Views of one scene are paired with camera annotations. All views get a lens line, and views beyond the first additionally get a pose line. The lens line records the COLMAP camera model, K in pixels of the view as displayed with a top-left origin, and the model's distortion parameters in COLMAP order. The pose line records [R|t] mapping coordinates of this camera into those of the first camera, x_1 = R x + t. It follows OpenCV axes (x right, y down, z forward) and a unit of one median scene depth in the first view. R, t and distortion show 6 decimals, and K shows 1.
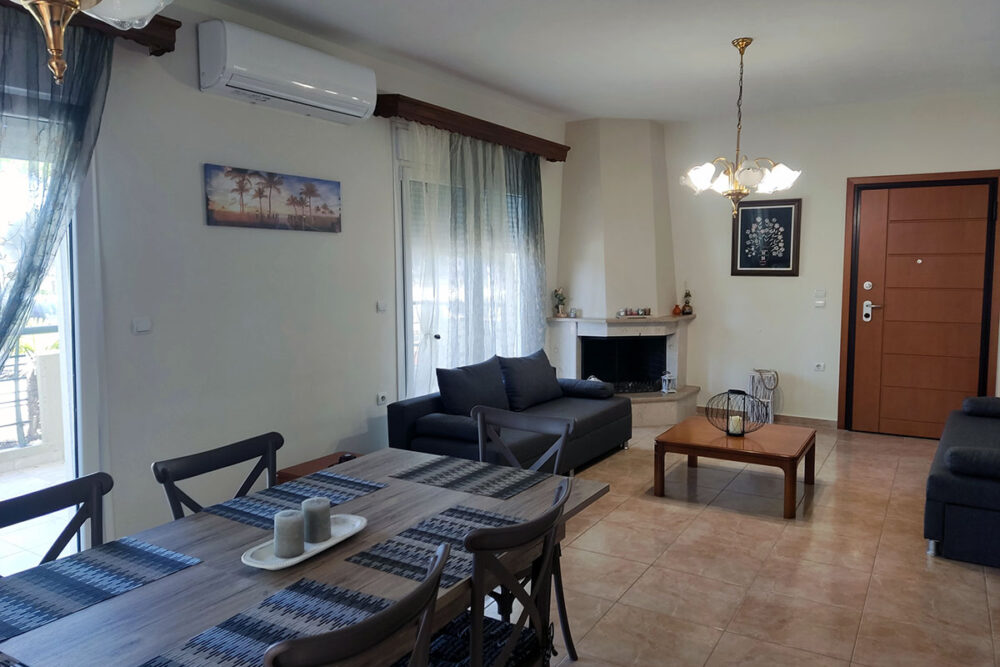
lens RADIAL K [[736.0, 0, 500.0], [0, 736.0, 333.5], [0, 0, 1]] dist [0.095801, -0.110312]
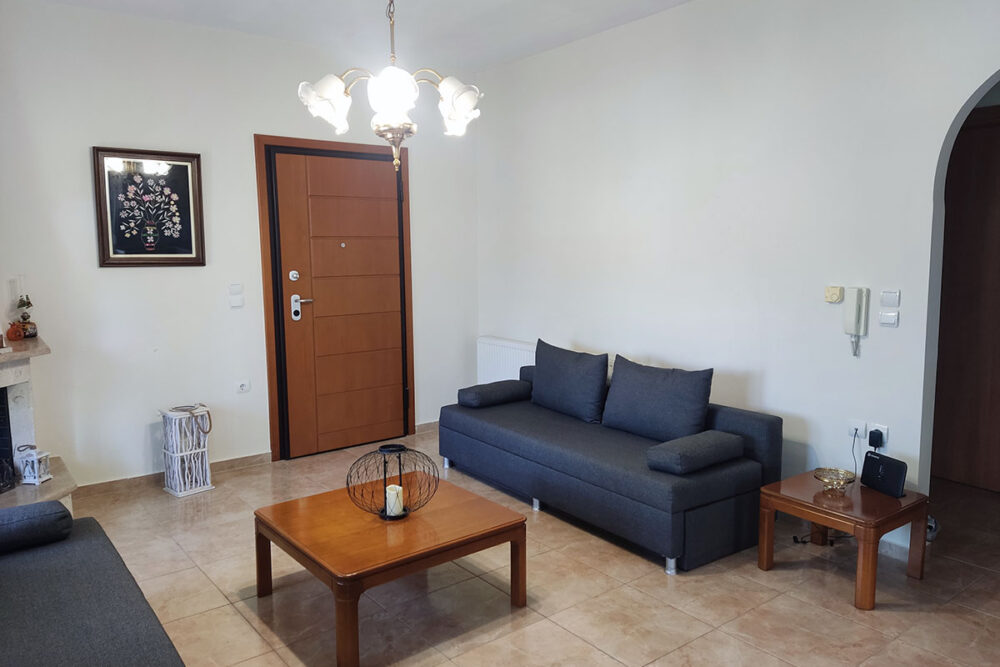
lens RADIAL K [[732.9, 0, 500.0], [0, 732.9, 333.5], [0, 0, 1]] dist [0.128162, -0.185024]
pose [[0.359705, -0.113270, 0.926165, -0.165862], [0.096510, 0.991797, 0.083814, -0.047255], [-0.928062, 0.059236, 0.367686, 0.507089]]
